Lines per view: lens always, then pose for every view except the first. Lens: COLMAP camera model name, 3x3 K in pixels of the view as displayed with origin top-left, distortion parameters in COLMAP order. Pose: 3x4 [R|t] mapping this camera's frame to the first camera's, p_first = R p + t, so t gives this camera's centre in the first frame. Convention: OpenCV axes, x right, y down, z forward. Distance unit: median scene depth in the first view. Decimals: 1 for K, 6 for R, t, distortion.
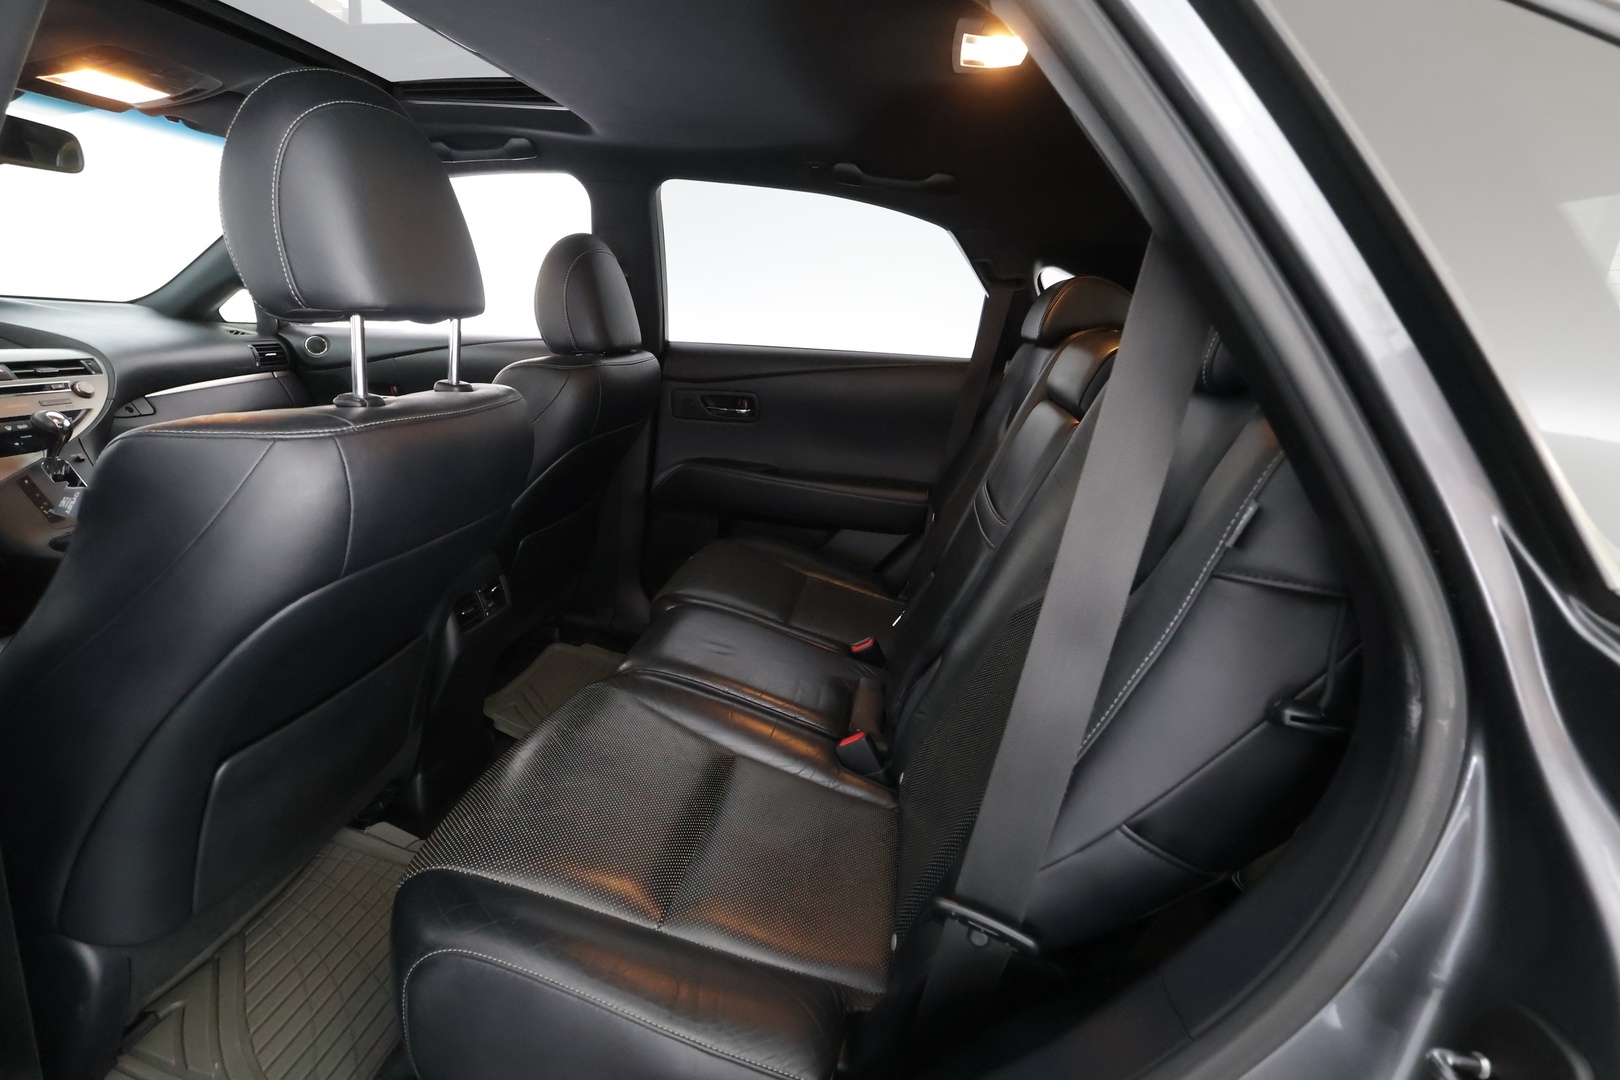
lens RADIAL K [[788.5, 0, 816.5], [0, 788.5, 538.3], [0, 0, 1]] dist [0.005179, 0.000645]
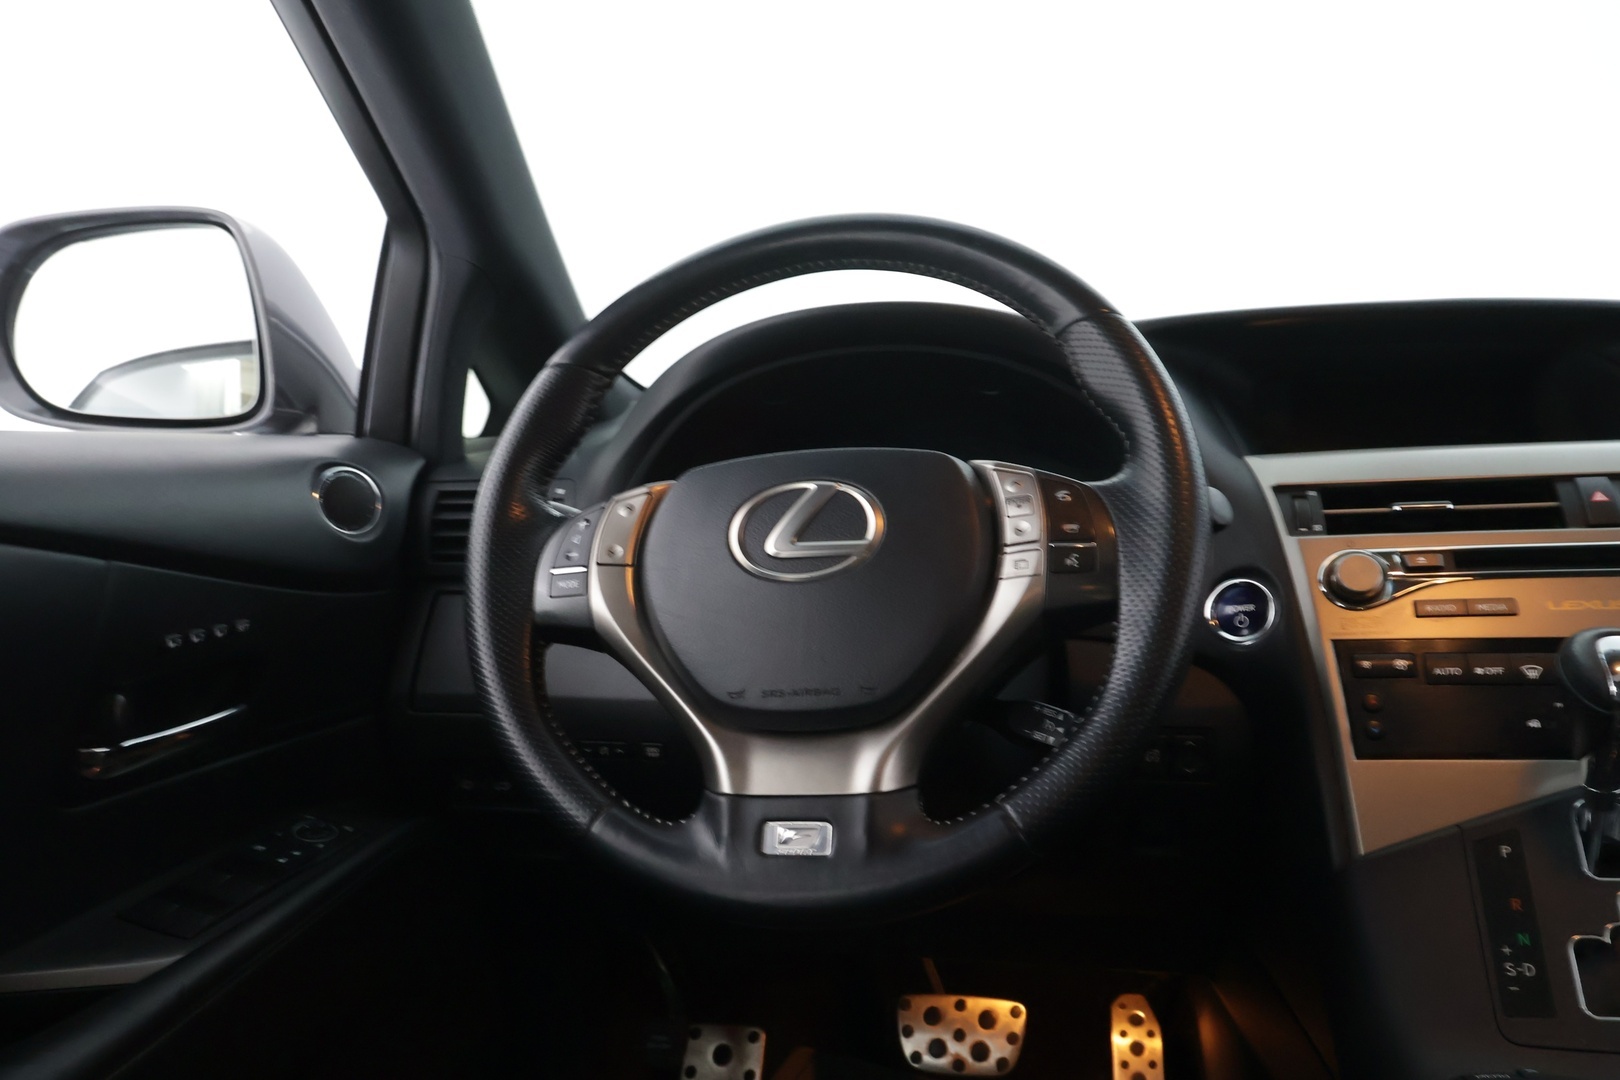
lens RADIAL K [[1275.6, 0, 795.9], [0, 1275.6, 531.4], [0, 0, 1]] dist [-0.007022, 0.003826]
pose [[-0.083750, 0.021010, -0.996265, -0.438466], [-0.240493, 0.969798, 0.040669, -0.127764], [0.967031, 0.243001, -0.076168, 0.663218]]
